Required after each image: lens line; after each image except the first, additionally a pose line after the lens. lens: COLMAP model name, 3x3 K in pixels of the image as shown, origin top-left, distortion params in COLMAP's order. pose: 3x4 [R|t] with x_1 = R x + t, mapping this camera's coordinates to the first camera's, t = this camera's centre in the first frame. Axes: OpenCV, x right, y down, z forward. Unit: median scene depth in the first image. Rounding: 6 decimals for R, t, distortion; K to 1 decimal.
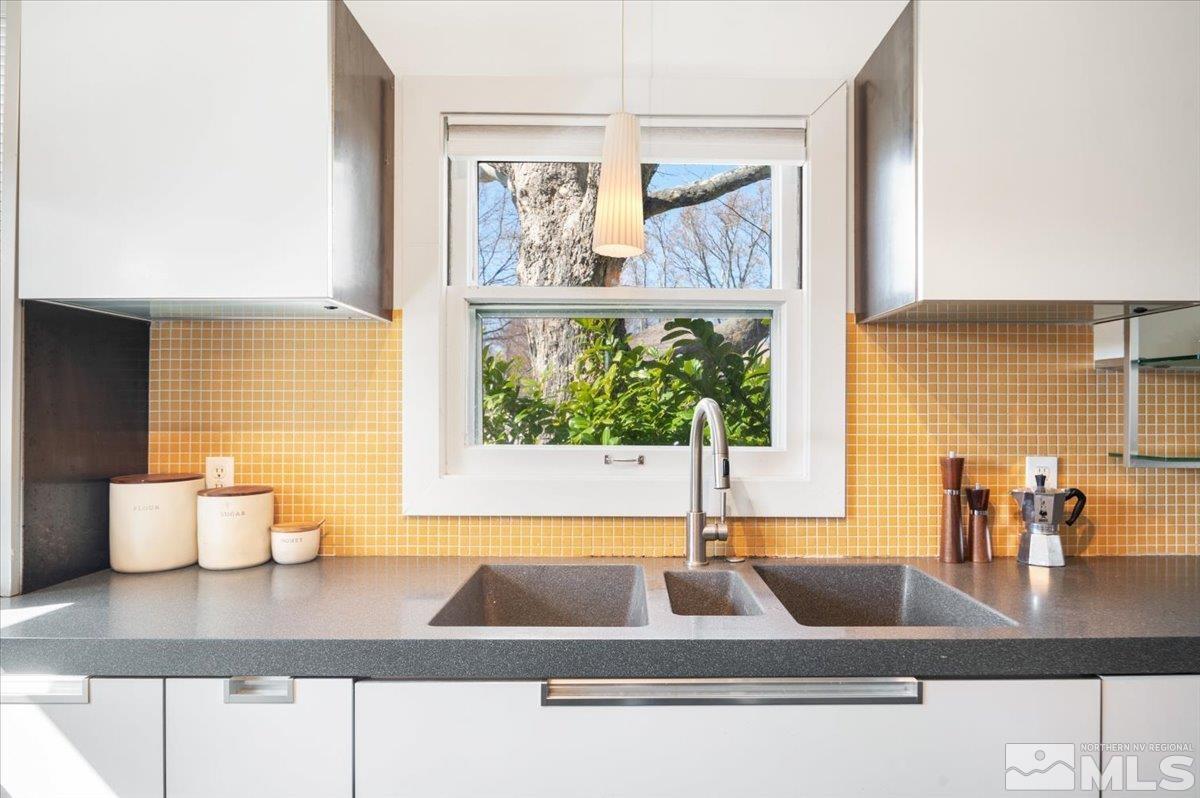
lens RADIAL K [[970.5, 0, 600.0], [0, 970.5, 399.0], [0, 0, 1]] dist [-0.004780, -0.004225]
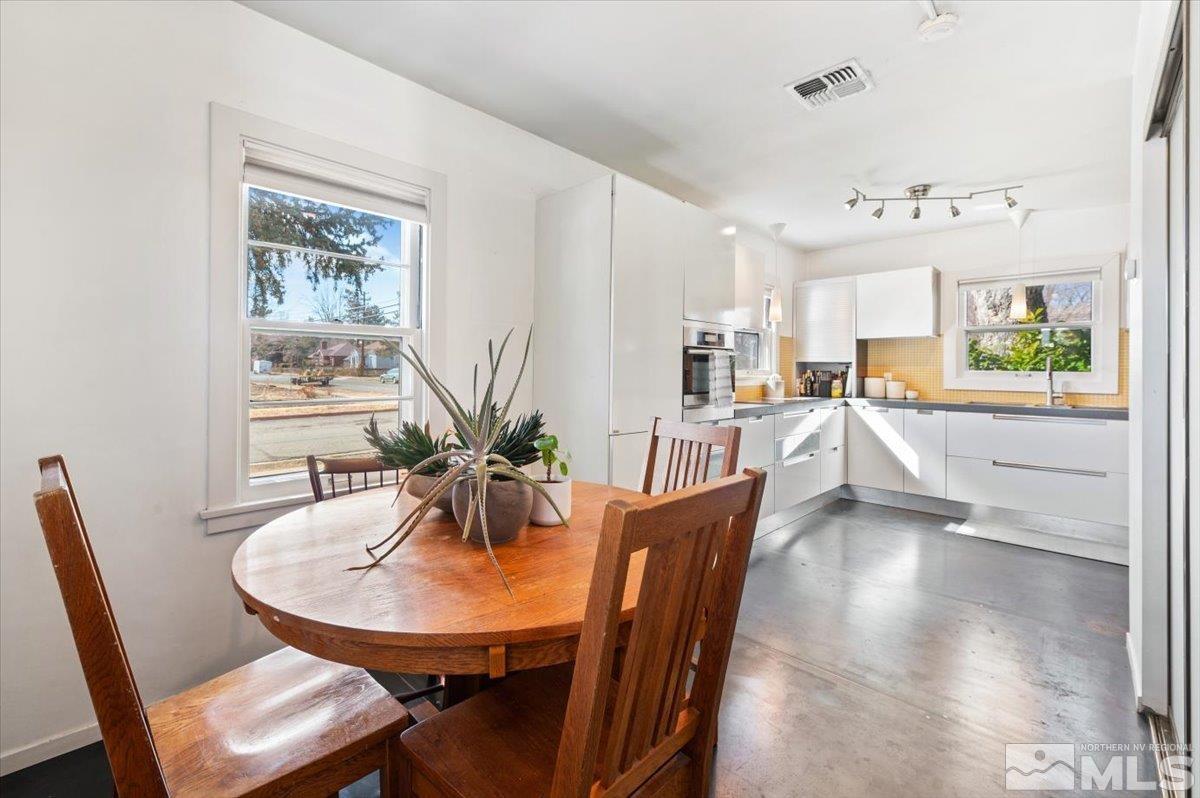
lens RADIAL K [[479.7, 0, 597.9], [0, 479.7, 367.1], [0, 0, 1]] dist [0.000095, -0.000018]
pose [[0.737953, -0.000551, -0.674852, 0.063617], [0.011018, 0.999876, 0.011232, 0.000385], [0.674762, -0.015724, 0.737867, -1.293702]]
